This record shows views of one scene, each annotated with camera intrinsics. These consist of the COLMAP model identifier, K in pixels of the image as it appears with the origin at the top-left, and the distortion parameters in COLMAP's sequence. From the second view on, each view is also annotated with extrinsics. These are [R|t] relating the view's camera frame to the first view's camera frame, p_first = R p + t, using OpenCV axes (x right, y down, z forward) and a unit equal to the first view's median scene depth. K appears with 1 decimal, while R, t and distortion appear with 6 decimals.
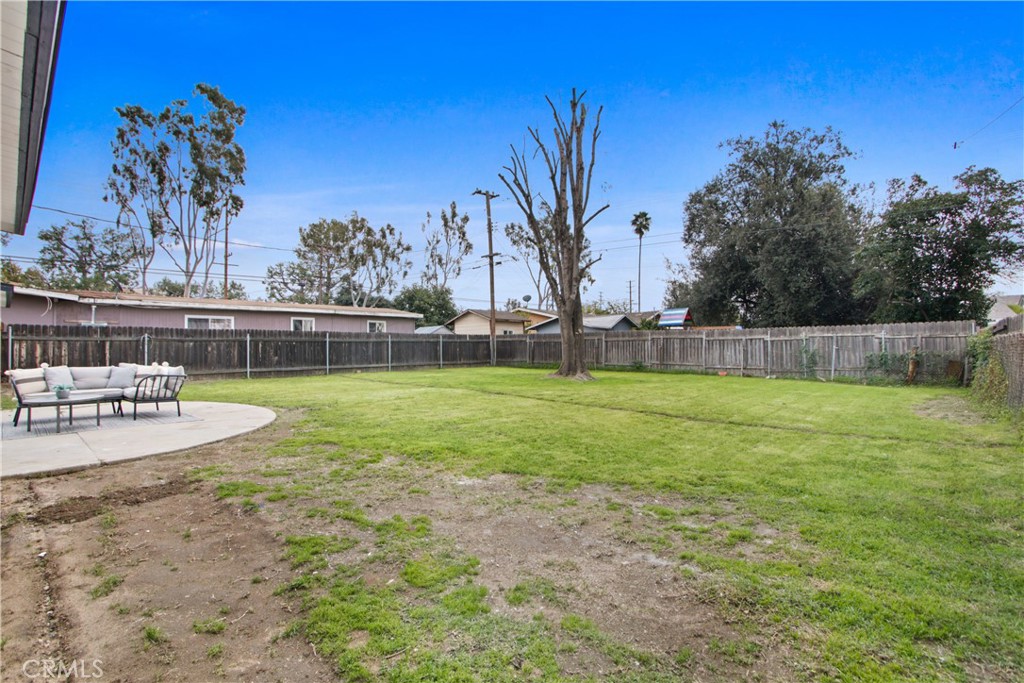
lens RADIAL K [[483.2, 0, 509.8], [0, 483.2, 345.9], [0, 0, 1]] dist [-0.002425, 0.000167]
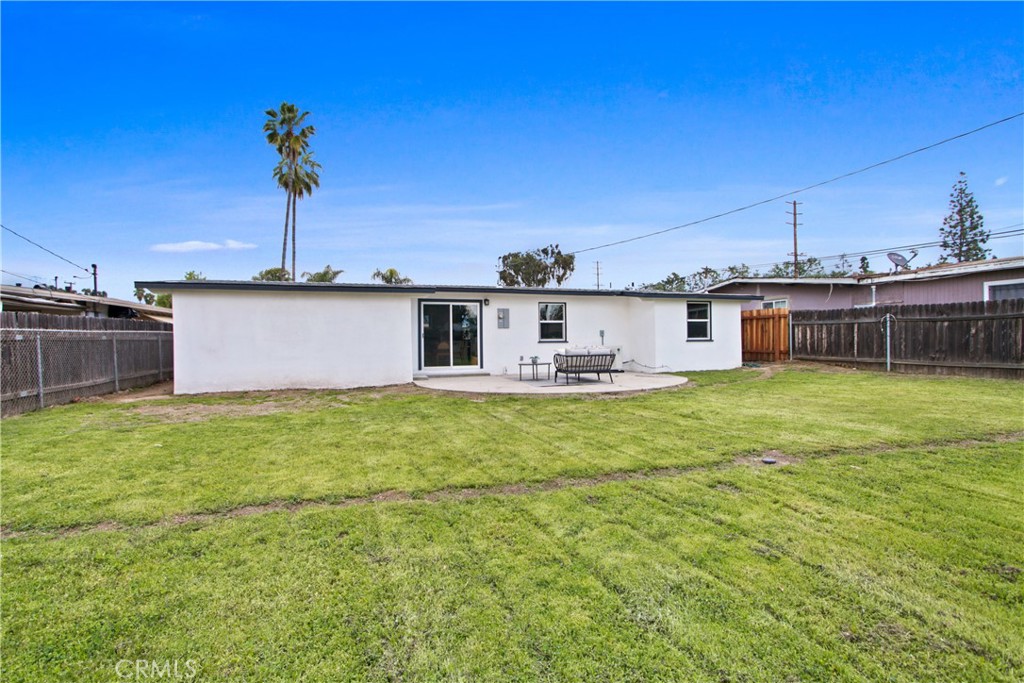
lens RADIAL K [[483.2, 0, 512.9], [0, 483.2, 340.4], [0, 0, 1]] dist [-0.002425, 0.000167]
pose [[-0.417261, 0.008824, -0.908744, 0.285117], [0.008117, 0.999949, 0.005983, 0.011279], [0.908750, -0.004880, -0.417311, 0.748490]]
